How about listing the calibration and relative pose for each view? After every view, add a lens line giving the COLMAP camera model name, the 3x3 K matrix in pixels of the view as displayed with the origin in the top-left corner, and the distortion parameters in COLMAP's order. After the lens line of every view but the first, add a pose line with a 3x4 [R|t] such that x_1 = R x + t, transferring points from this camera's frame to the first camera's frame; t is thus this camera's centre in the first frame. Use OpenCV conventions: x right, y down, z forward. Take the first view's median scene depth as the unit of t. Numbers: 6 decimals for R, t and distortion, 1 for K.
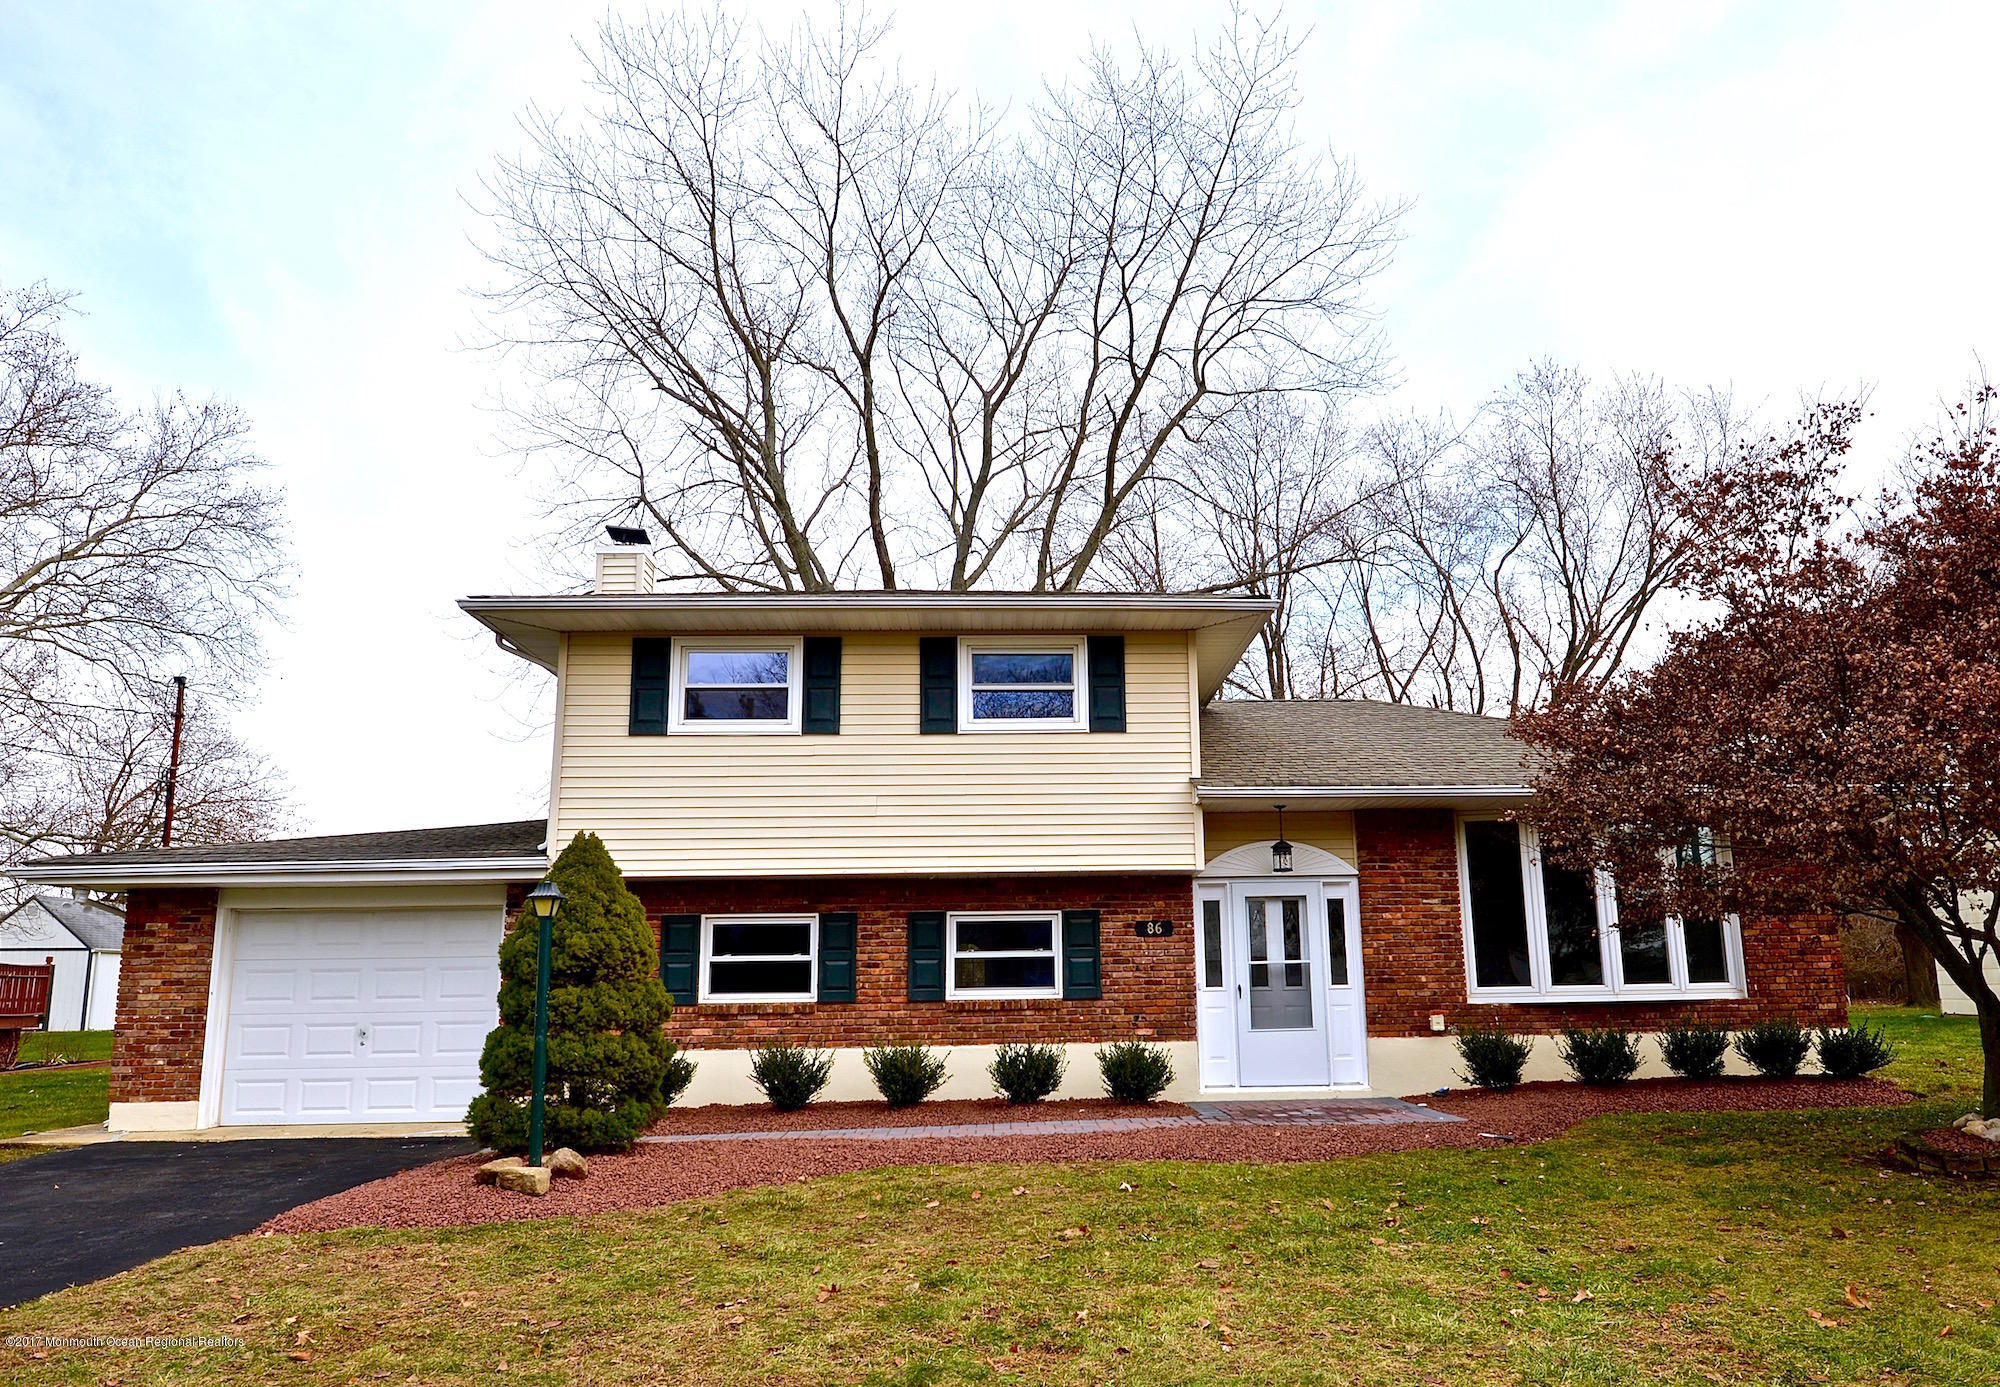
lens RADIAL K [[1090.7, 0, 999.8], [0, 1090.7, 694.7], [0, 0, 1]] dist [0.001419, 0.000766]
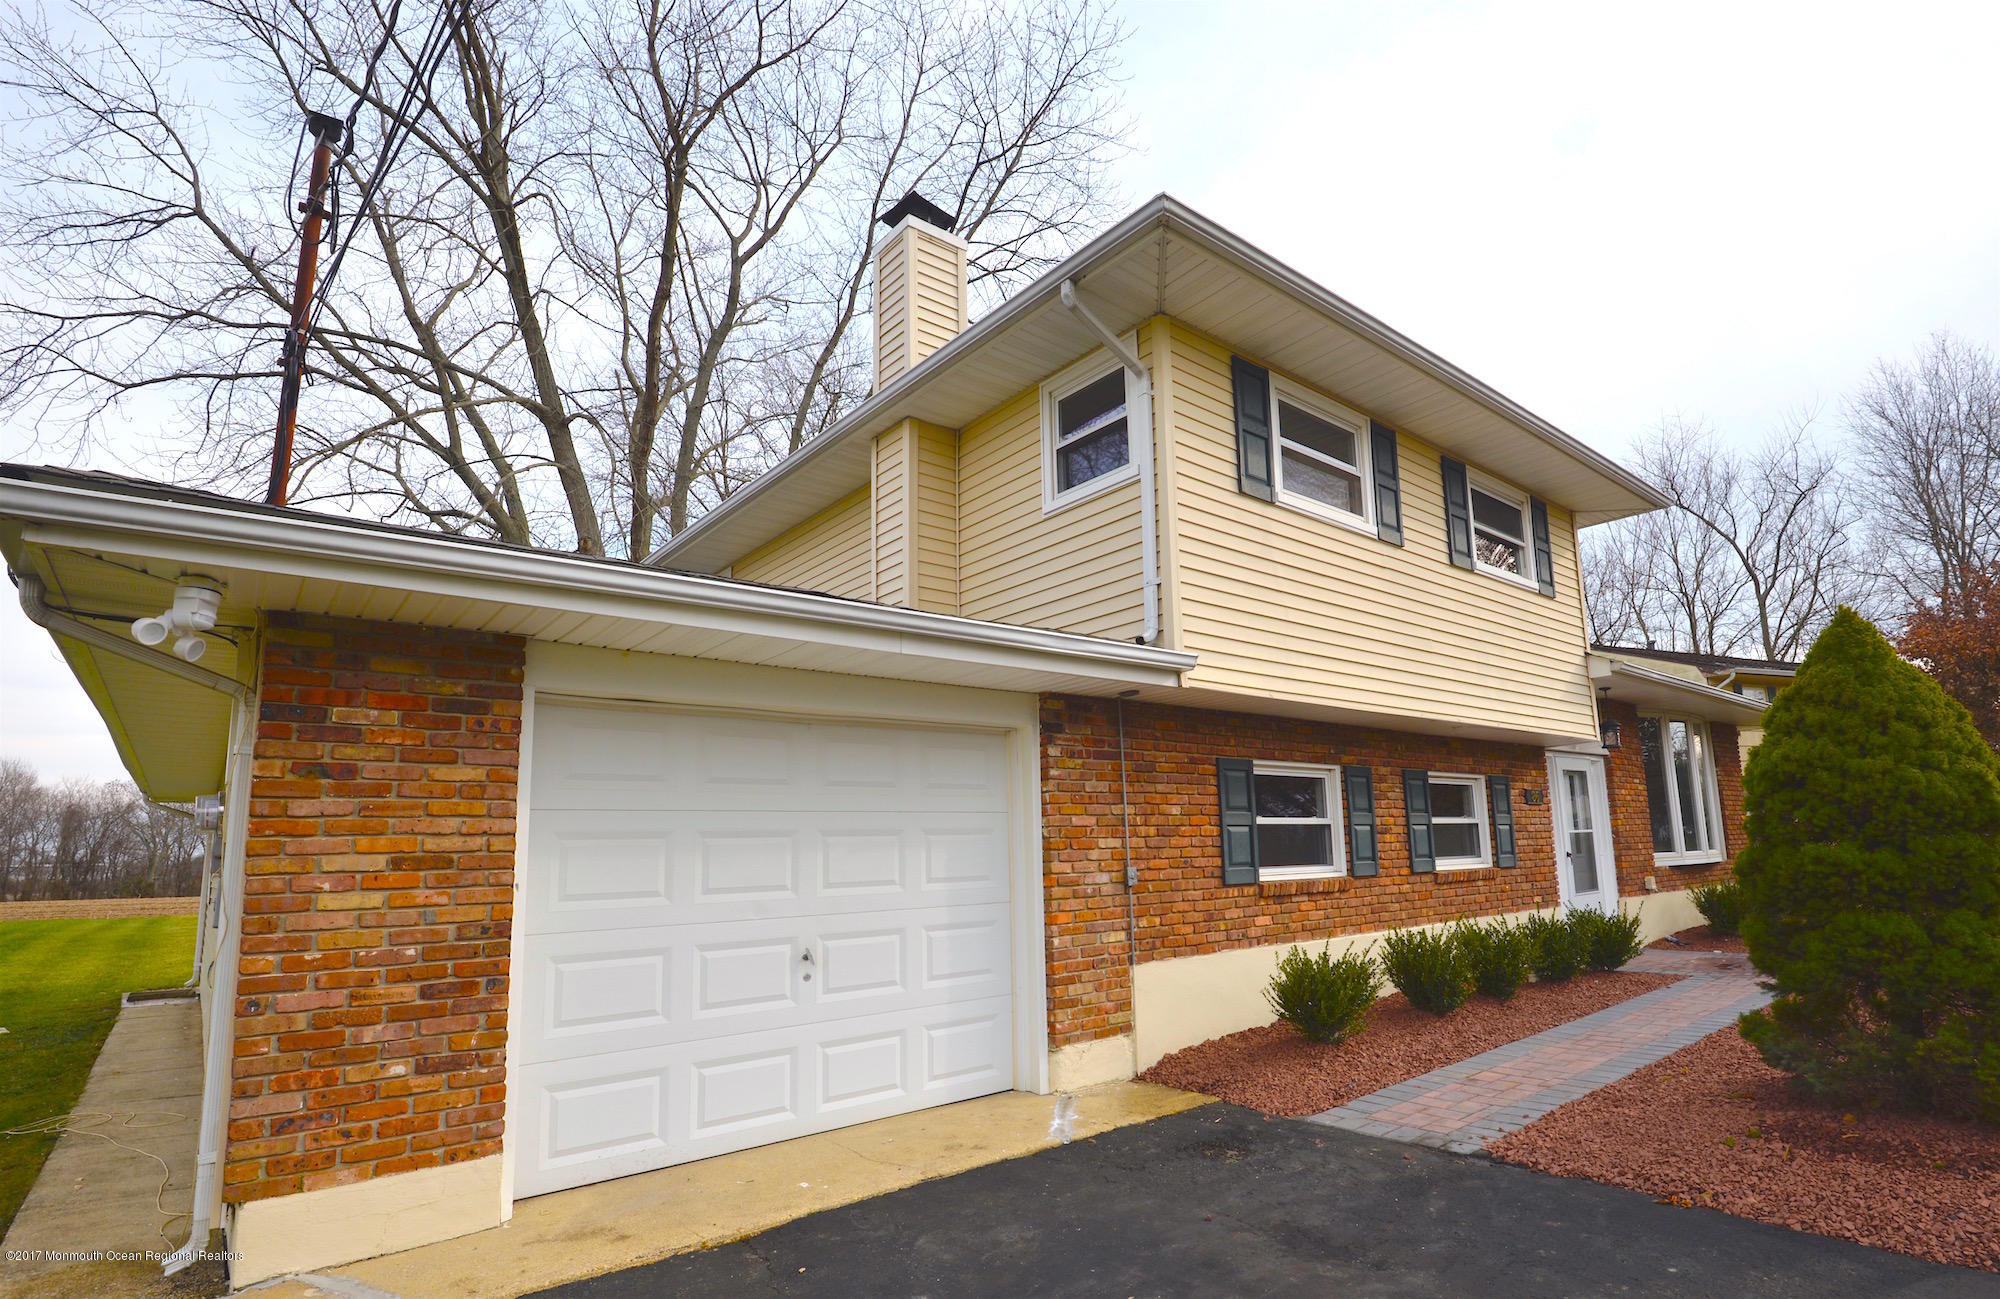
lens RADIAL K [[950.5, 0, 1000.3], [0, 950.5, 647.5], [0, 0, 1]] dist [-0.002277, -0.000453]
pose [[0.801223, 0.118793, 0.586456, -0.799624], [-0.129917, 0.991251, -0.023295, 0.168615], [-0.584092, -0.057526, 0.809646, 0.608709]]
